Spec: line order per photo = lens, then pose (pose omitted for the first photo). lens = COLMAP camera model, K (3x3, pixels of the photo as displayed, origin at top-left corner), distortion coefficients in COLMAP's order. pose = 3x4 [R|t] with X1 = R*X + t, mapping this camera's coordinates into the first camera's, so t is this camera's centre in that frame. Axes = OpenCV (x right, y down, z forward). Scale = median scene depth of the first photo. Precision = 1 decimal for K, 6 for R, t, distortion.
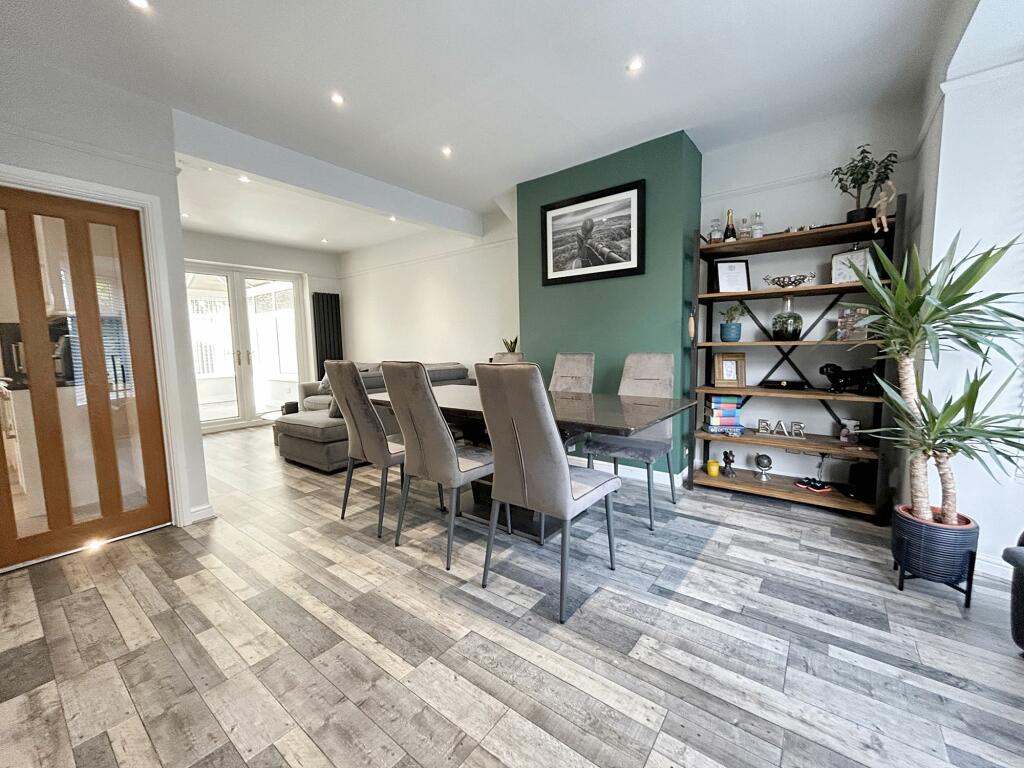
lens RADIAL K [[415.5, 0, 512.0], [0, 415.5, 384.0], [0, 0, 1]] dist [-0.000527, 0.001217]
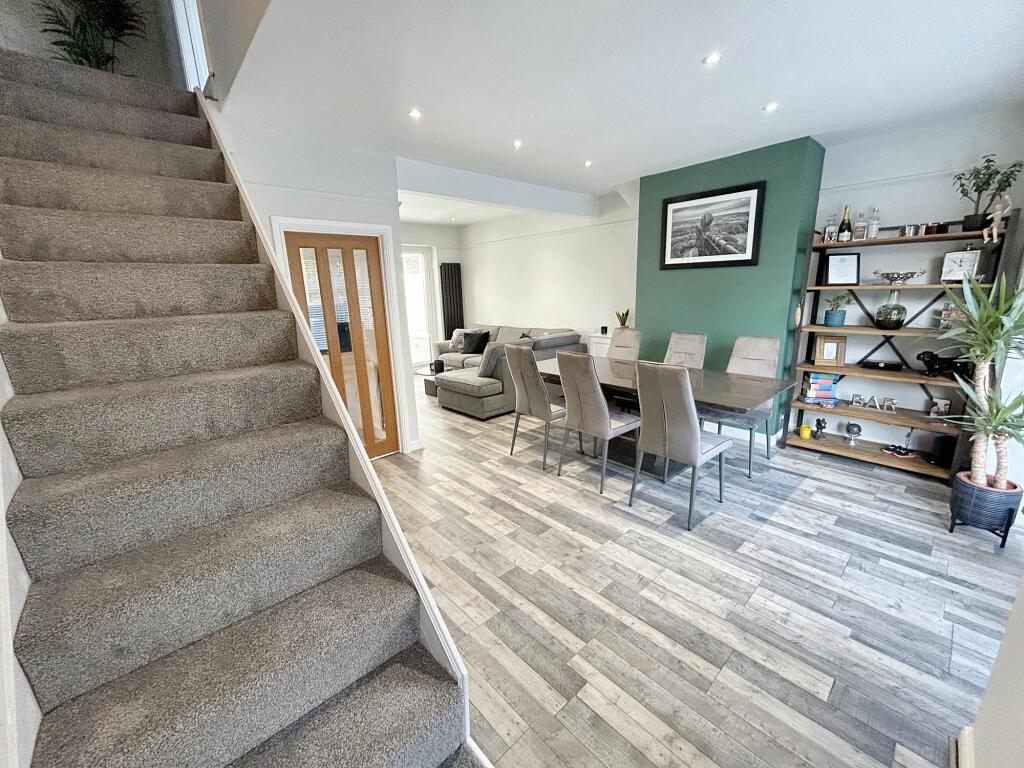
lens RADIAL K [[415.5, 0, 512.0], [0, 415.5, 384.0], [0, 0, 1]] dist [-0.000527, 0.001217]
pose [[0.985129, 0.032032, -0.168806, -0.187493], [-0.008843, 0.990619, 0.136370, -0.112646], [0.171591, -0.132849, 0.976170, -0.363789]]
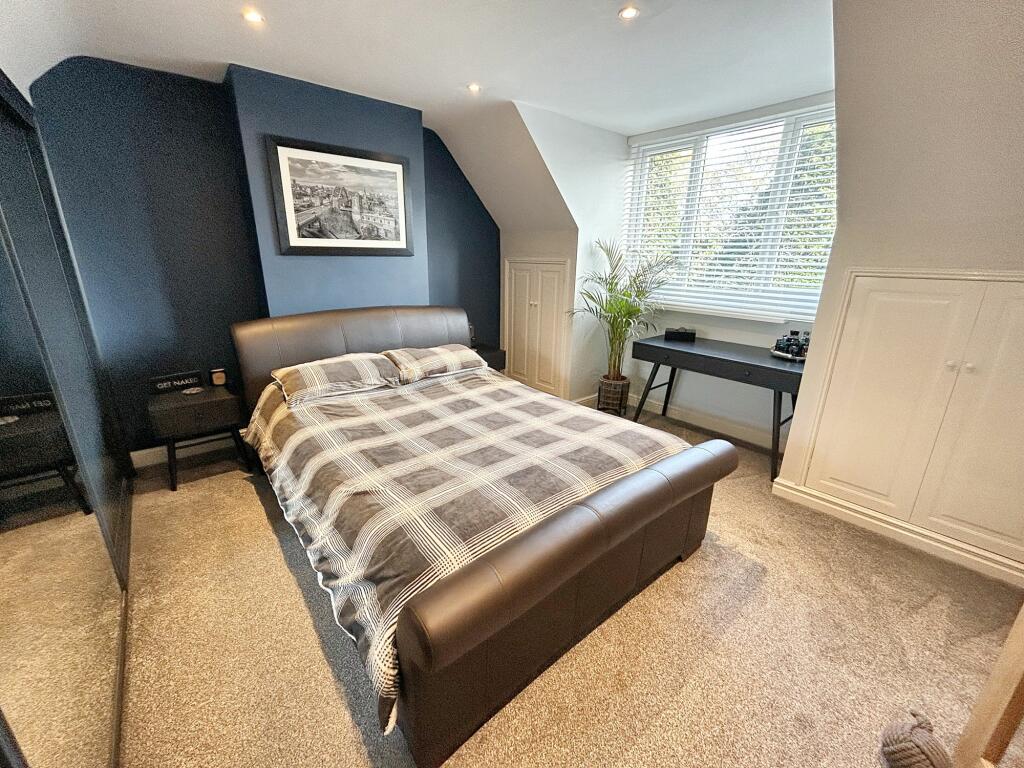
lens RADIAL K [[415.5, 0, 512.0], [0, 415.5, 384.0], [0, 0, 1]] dist [-0.000527, 0.001217]
pose [[0.220932, -0.266660, 0.938127, -0.837484], [0.082633, 0.963555, 0.254428, -0.254137], [-0.971782, 0.021309, 0.234915, 0.668617]]
